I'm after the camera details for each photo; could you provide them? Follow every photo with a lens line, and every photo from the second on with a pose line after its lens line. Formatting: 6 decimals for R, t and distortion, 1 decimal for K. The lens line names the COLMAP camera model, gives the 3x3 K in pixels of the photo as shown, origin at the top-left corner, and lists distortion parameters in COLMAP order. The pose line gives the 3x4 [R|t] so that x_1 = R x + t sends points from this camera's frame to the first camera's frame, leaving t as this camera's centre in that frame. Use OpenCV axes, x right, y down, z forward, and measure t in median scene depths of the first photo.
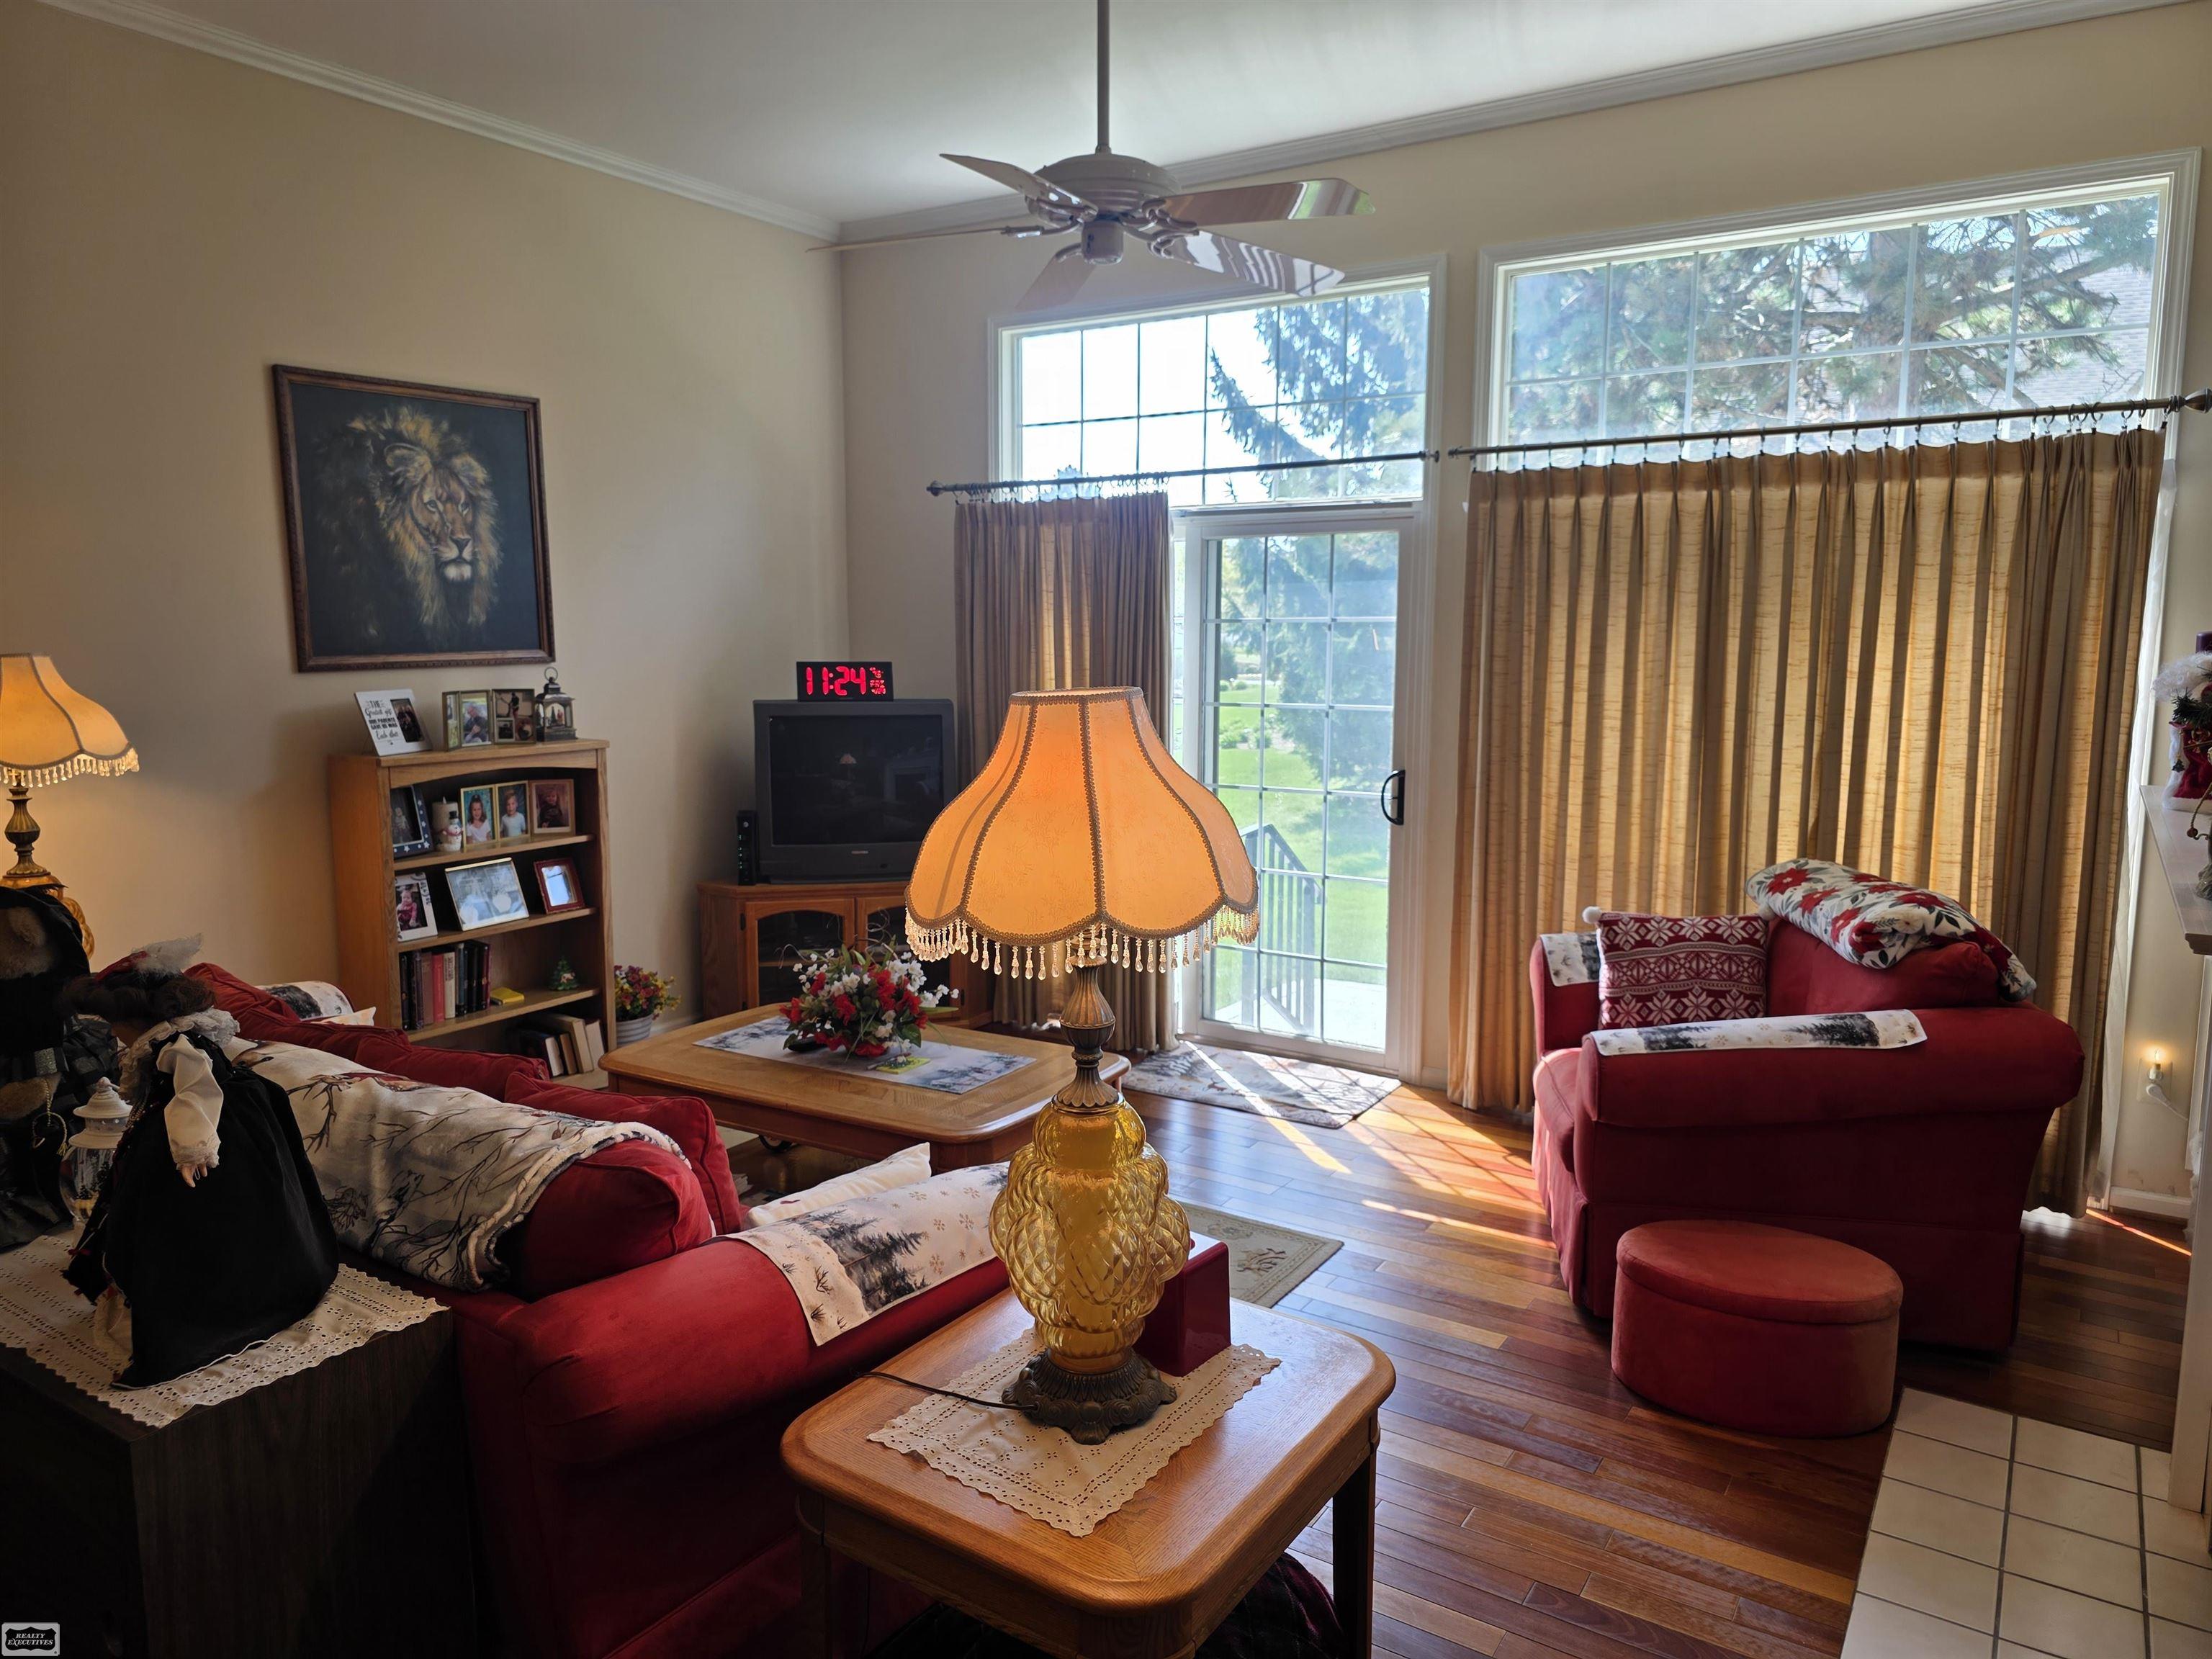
lens RADIAL K [[1486.2, 0, 1093.5], [0, 1486.2, 821.7], [0, 0, 1]] dist [0.053396, -0.050098]
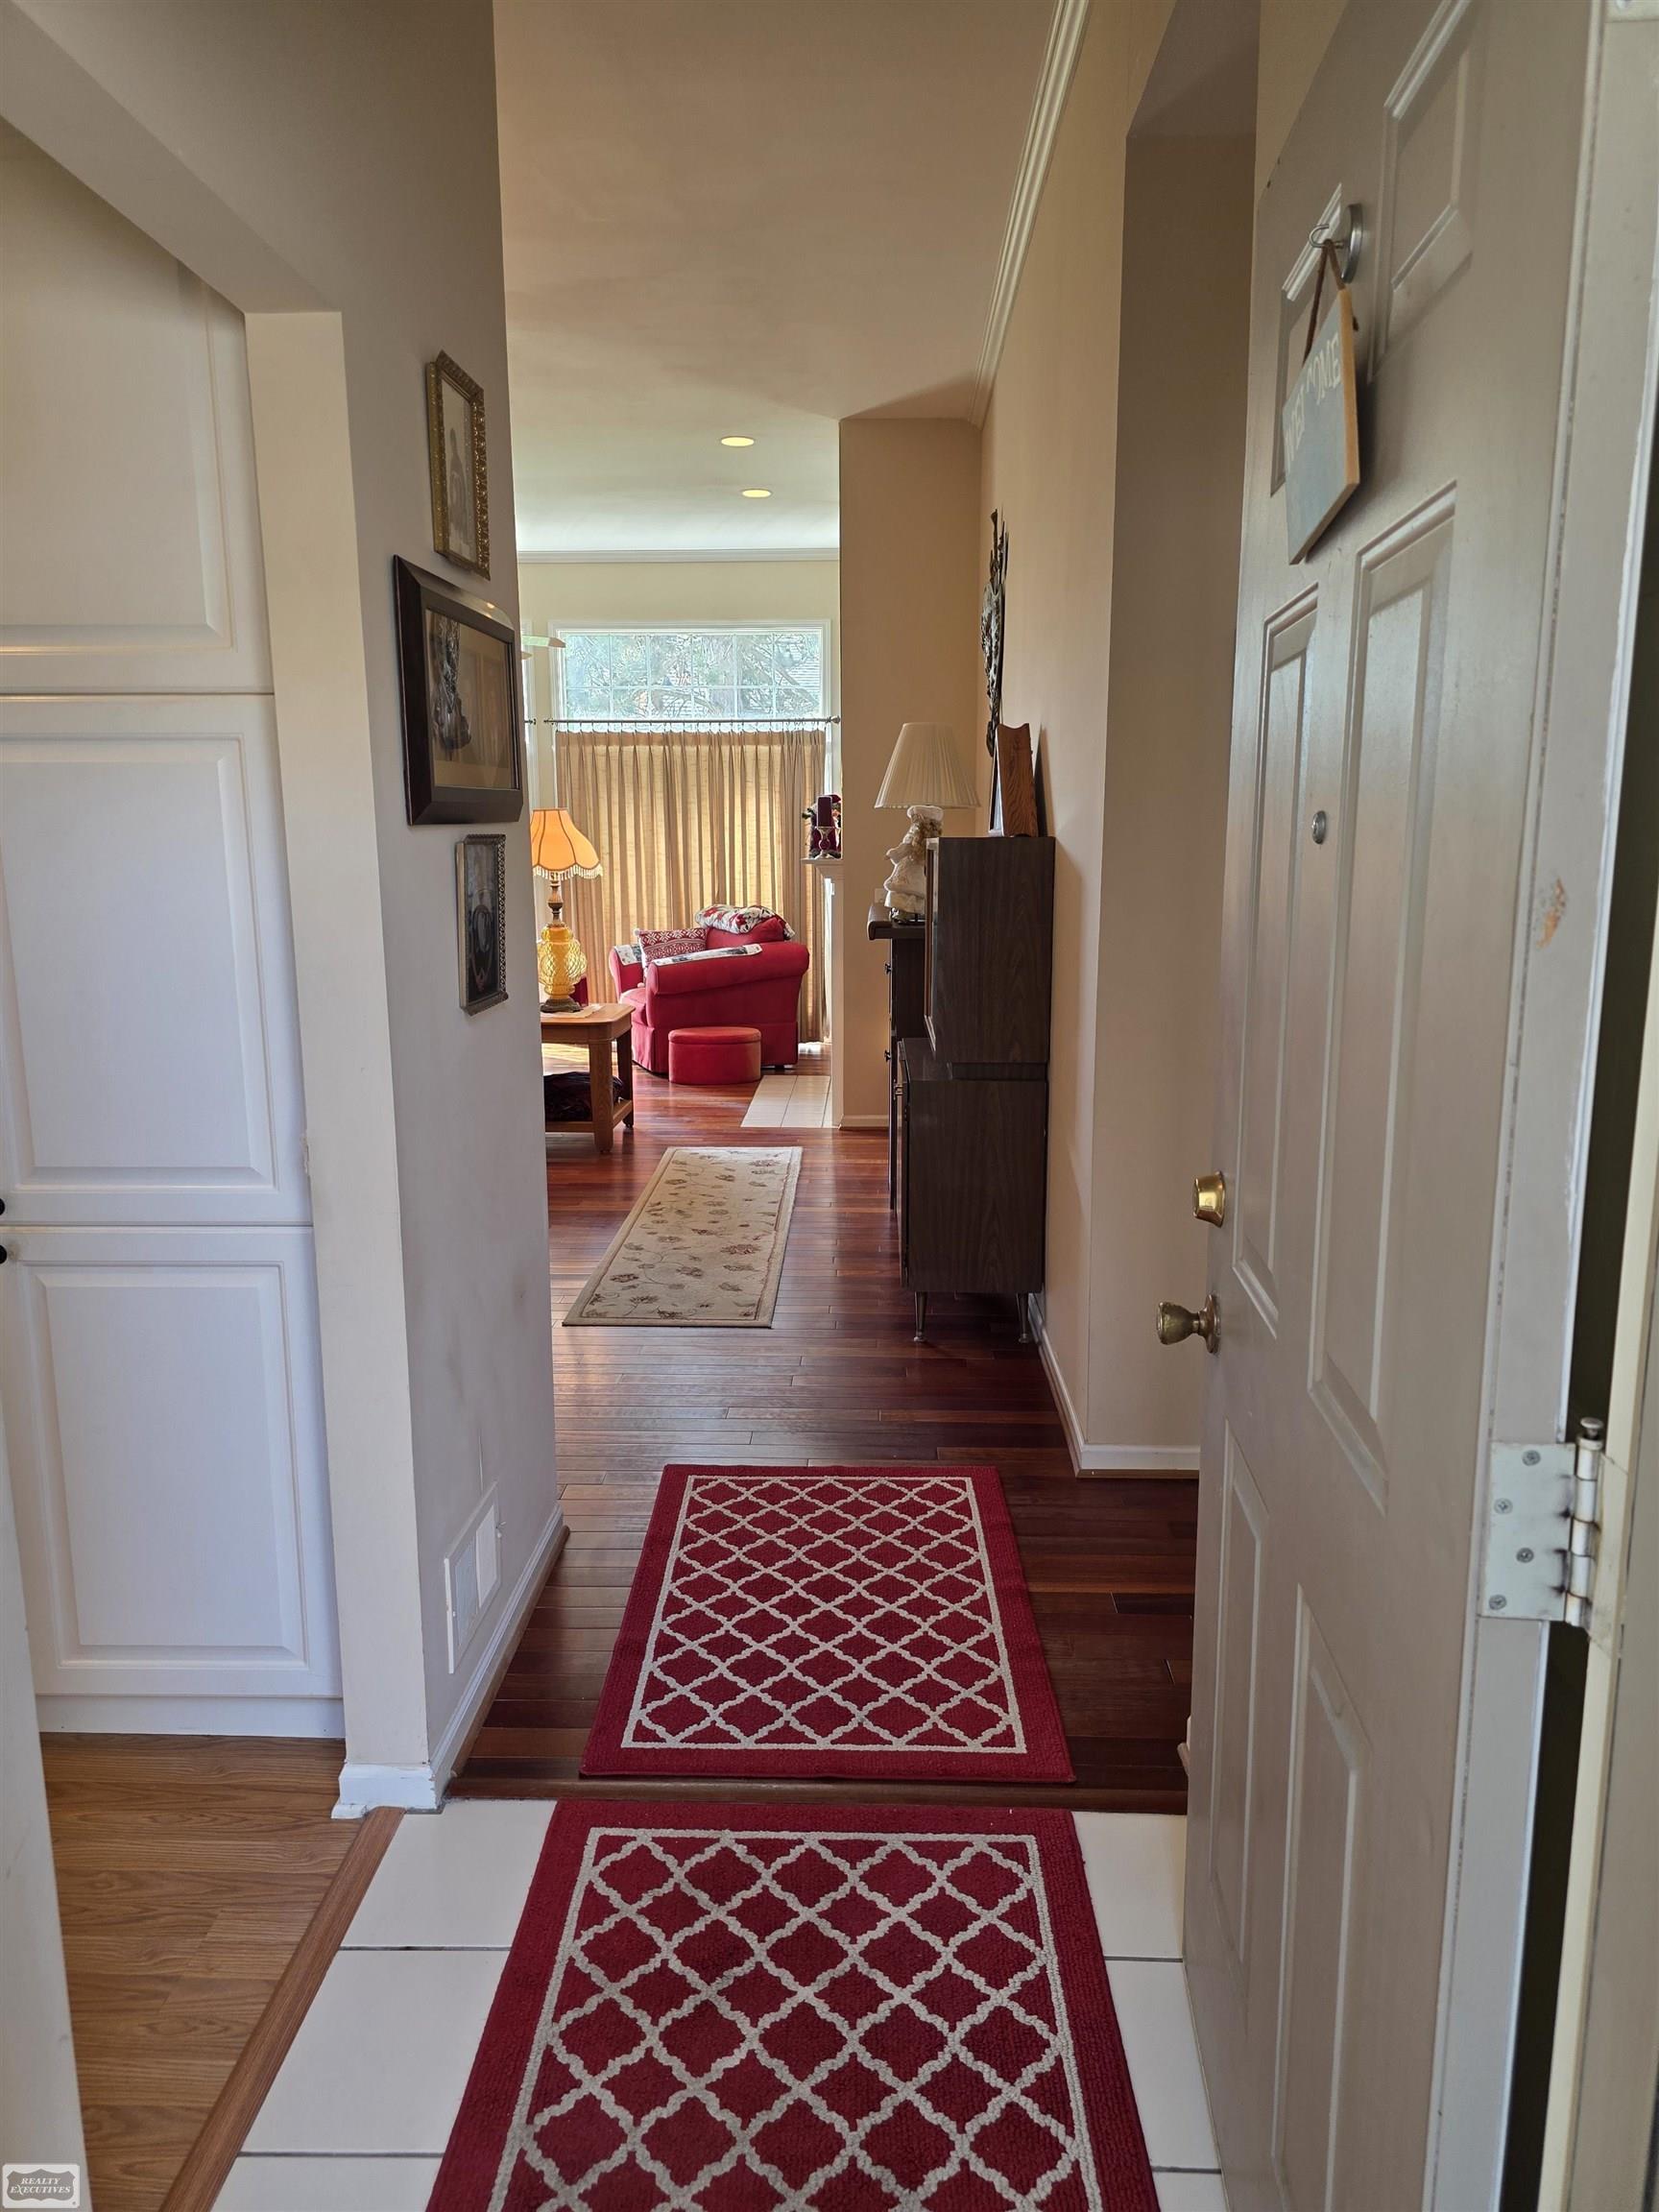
lens RADIAL K [[1479.1, 0, 829.5], [0, 1479.1, 1106.0], [0, 0, 1]] dist [0.075521, -0.066859]
pose [[0.854804, -0.096154, 0.509965, -0.564520], [0.072453, 0.995173, 0.066194, 0.186509], [-0.513868, -0.019634, 0.857645, -1.048048]]
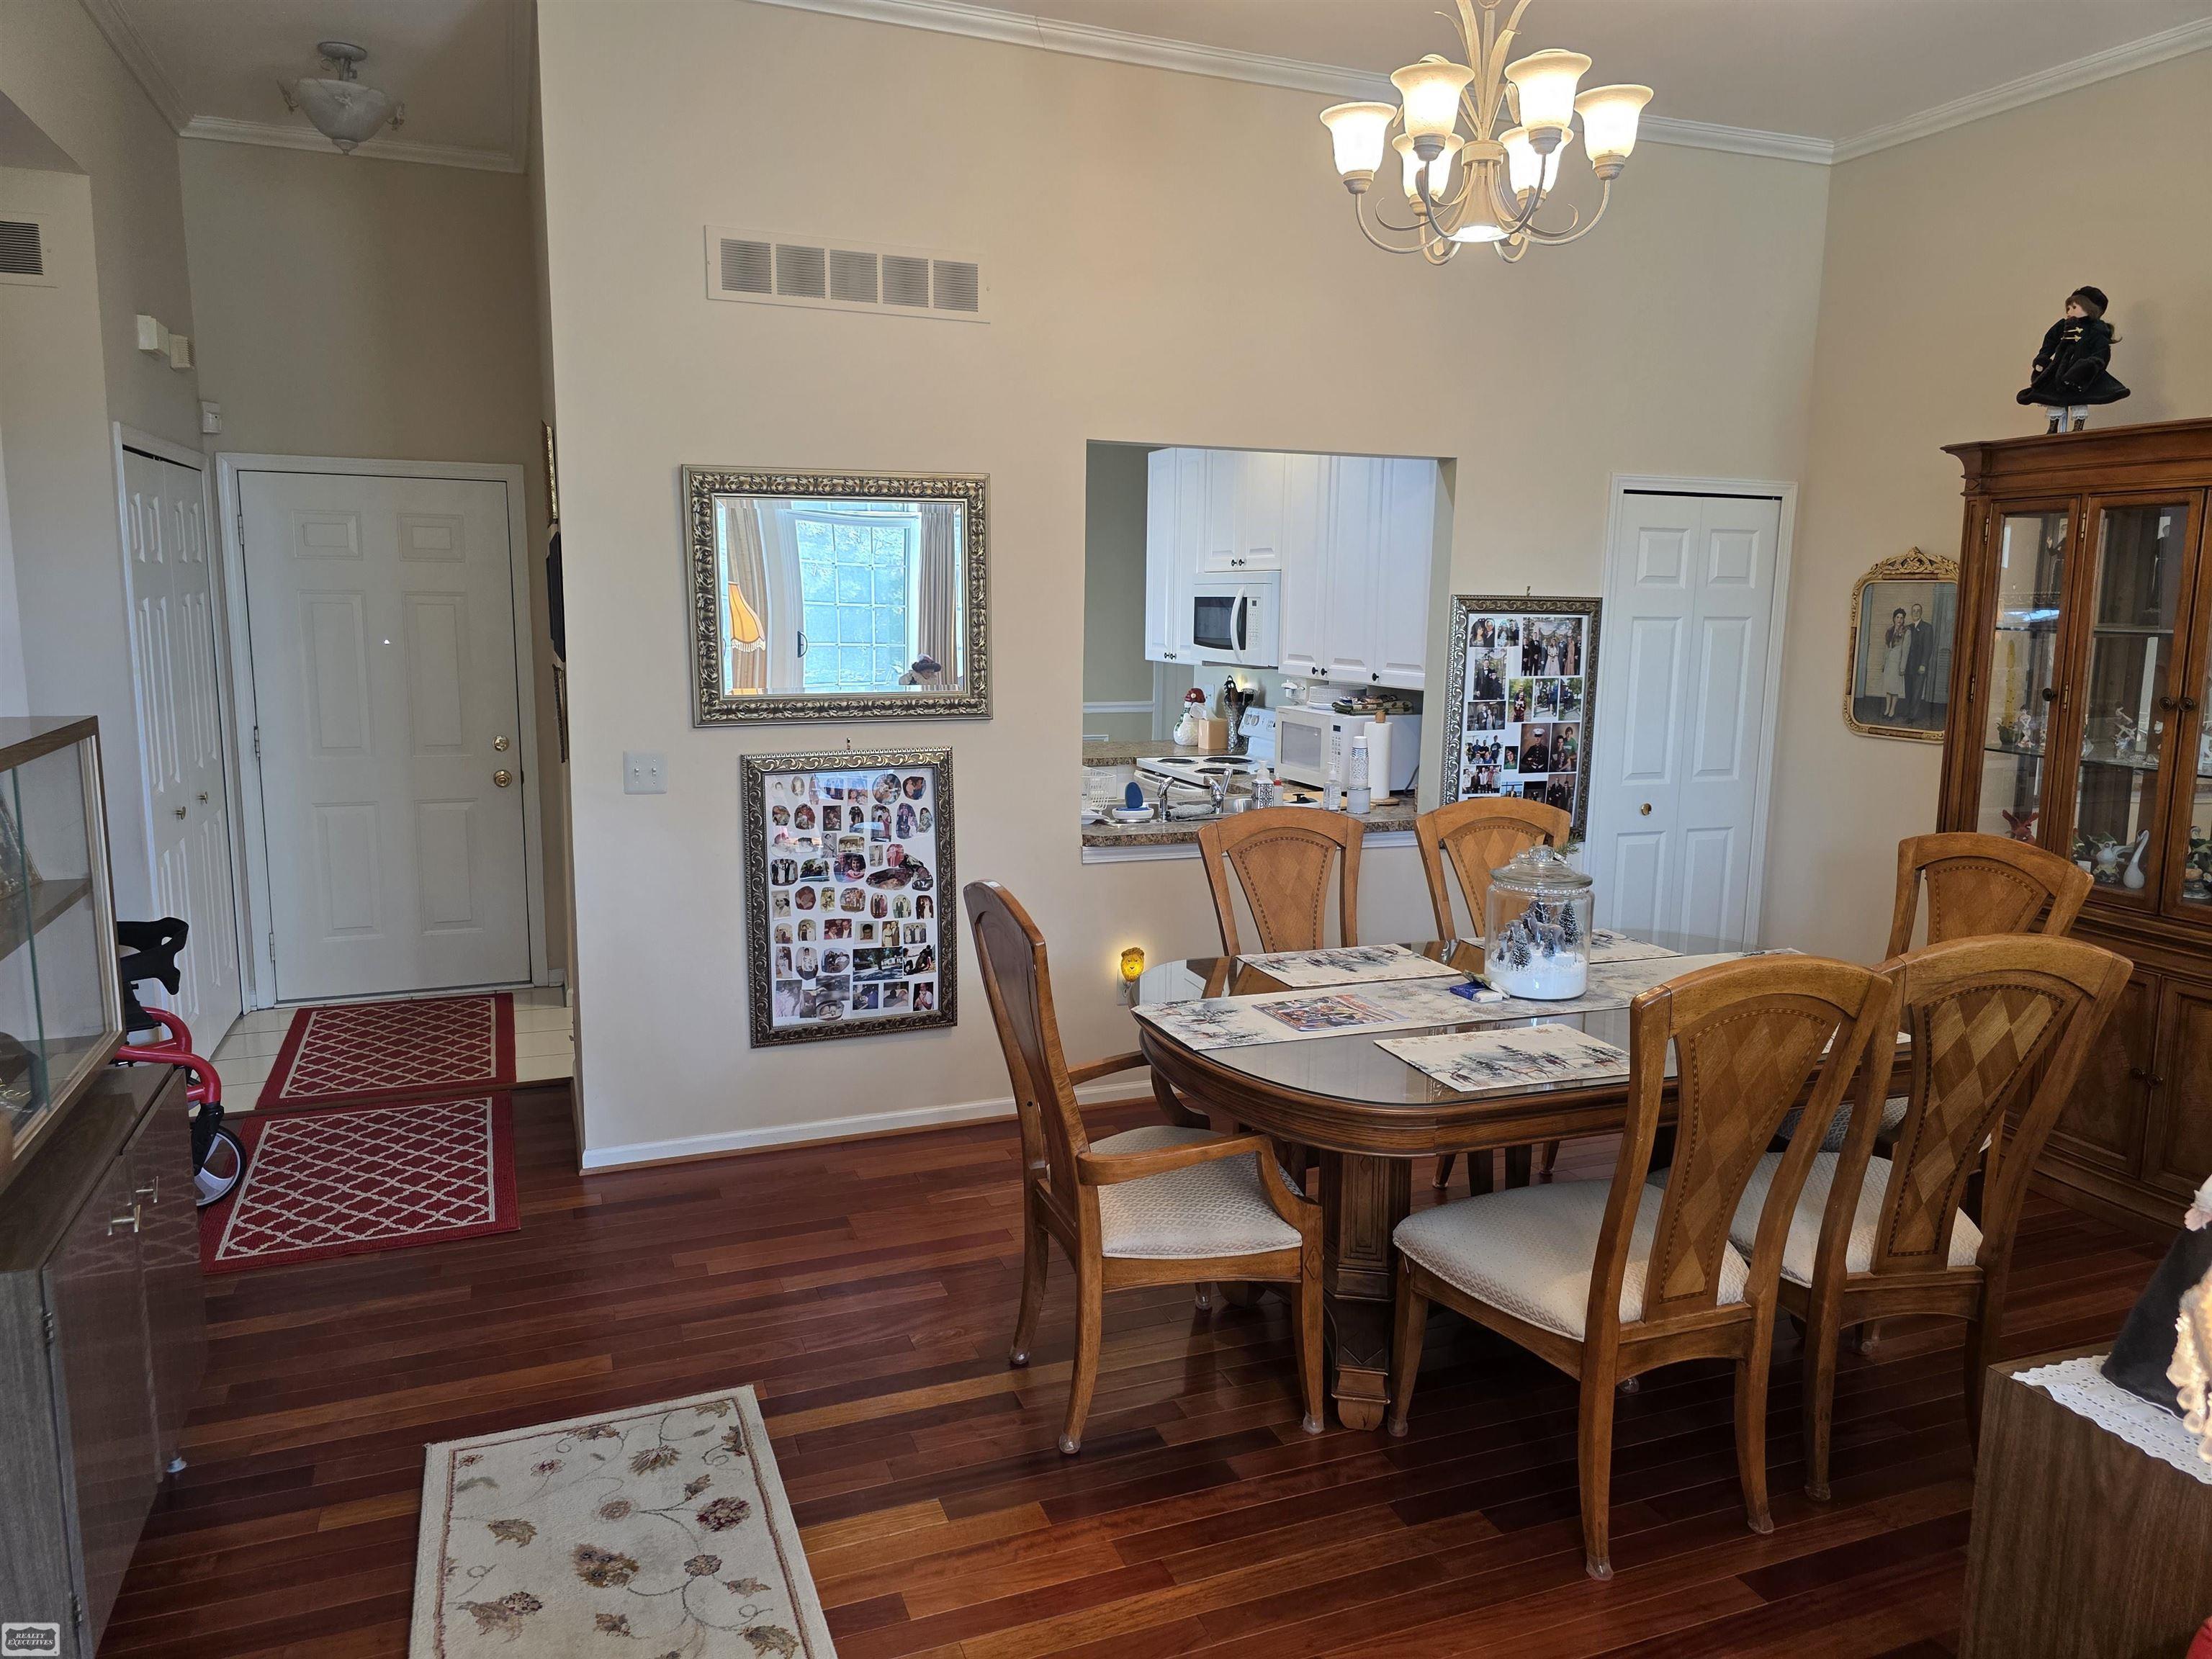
lens RADIAL K [[1462.1, 0, 1108.9], [0, 1462.1, 823.3], [0, 0, 1]] dist [0.000642, -0.001784]
pose [[-0.573119, 0.119250, -0.810749, 0.199070], [-0.128037, 0.964174, 0.232326, -0.053292], [0.809408, 0.236957, -0.537318, 0.322427]]
